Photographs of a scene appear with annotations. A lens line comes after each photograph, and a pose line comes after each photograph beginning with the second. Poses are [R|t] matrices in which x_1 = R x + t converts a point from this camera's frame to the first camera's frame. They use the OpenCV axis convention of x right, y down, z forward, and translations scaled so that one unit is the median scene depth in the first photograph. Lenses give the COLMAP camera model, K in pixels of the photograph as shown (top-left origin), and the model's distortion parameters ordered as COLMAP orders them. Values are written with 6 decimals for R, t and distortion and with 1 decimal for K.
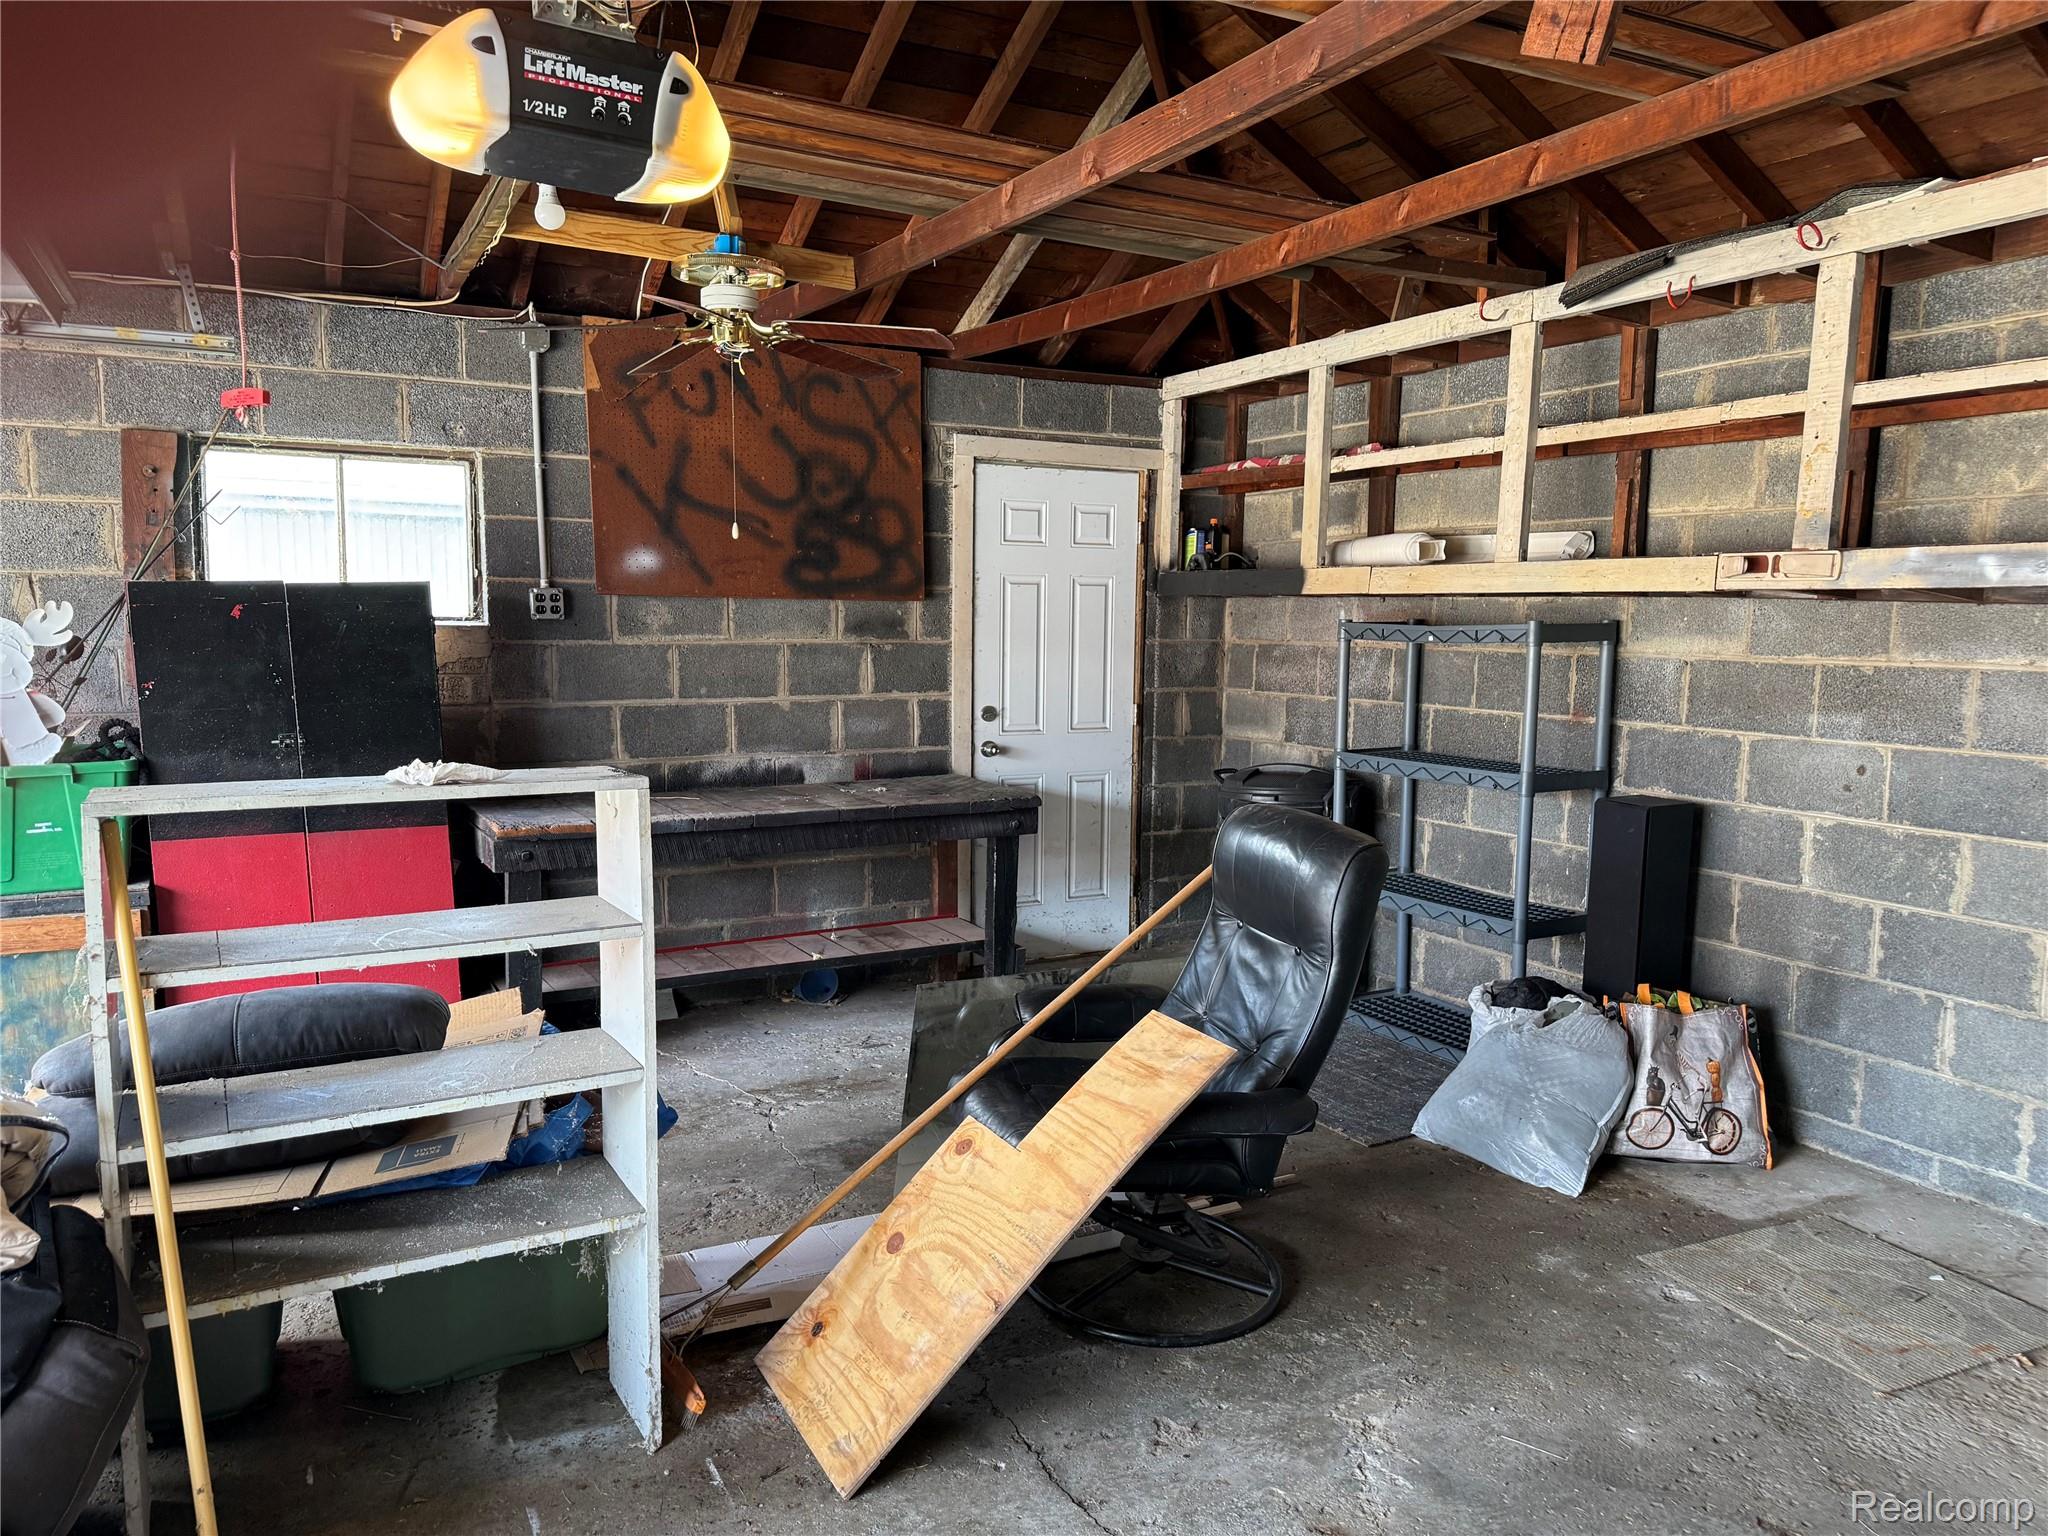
lens RADIAL K [[1457.7, 0, 1034.5], [0, 1457.7, 782.8], [0, 0, 1]] dist [0.085601, -0.148202]
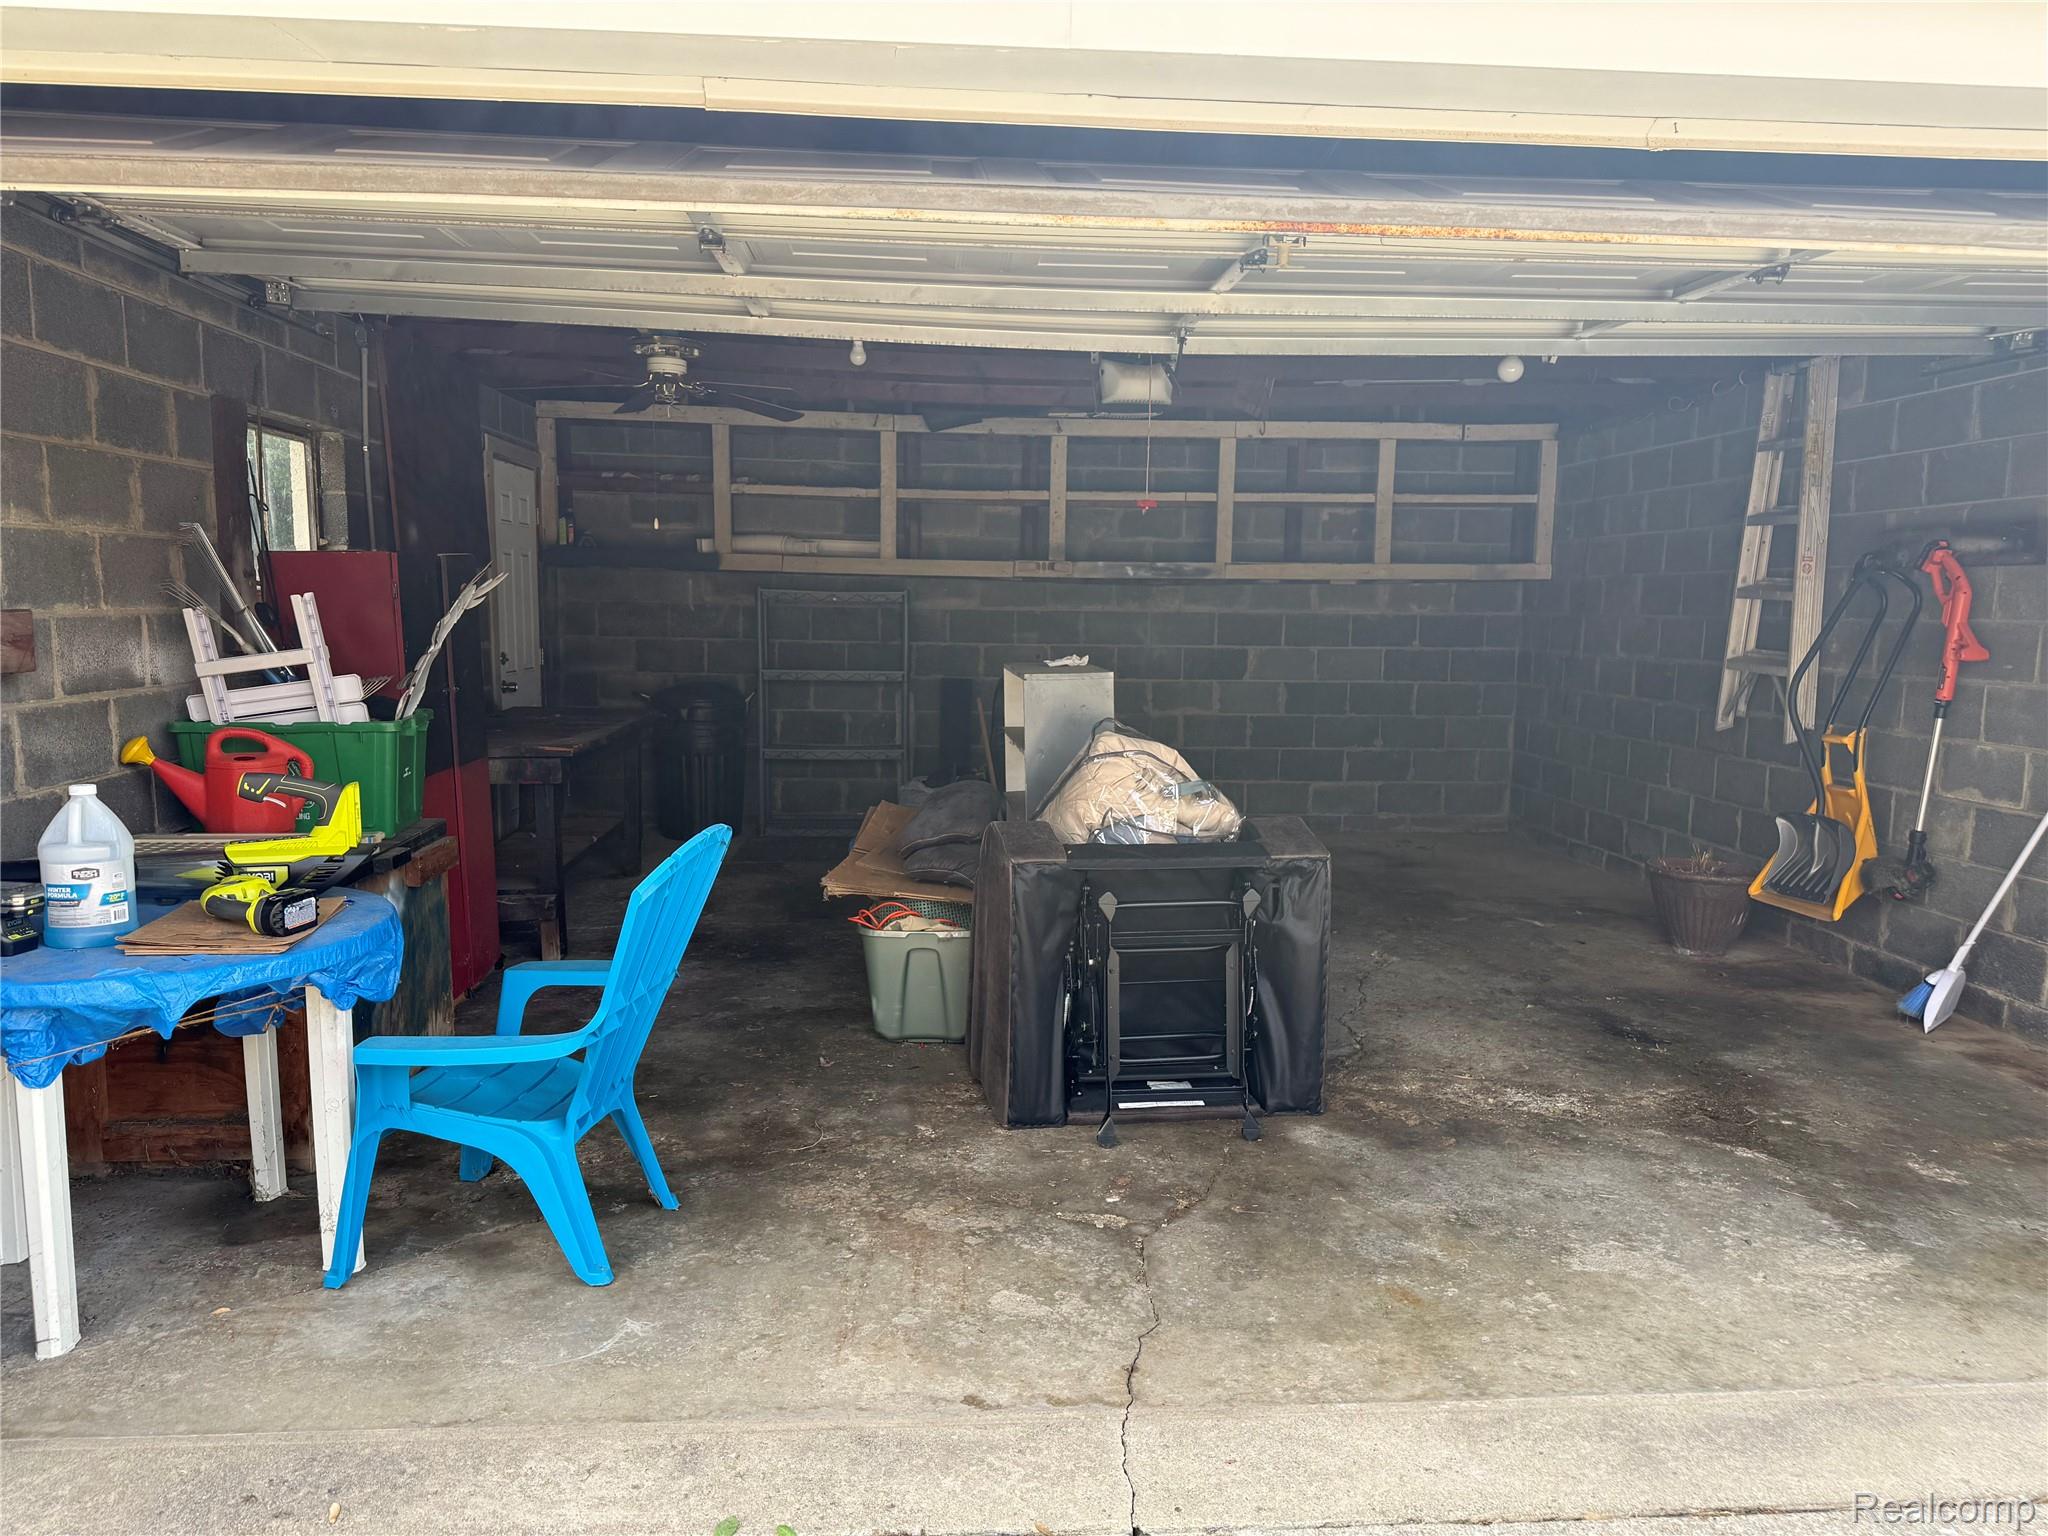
lens RADIAL K [[1457.7, 0, 1034.5], [0, 1457.7, 782.8], [0, 0, 1]] dist [0.085601, -0.148202]
pose [[0.378637, -0.119187, 0.917839, -1.390661], [0.094507, 0.991469, 0.089762, -0.016261], [-0.920708, 0.052755, 0.386671, 0.129846]]
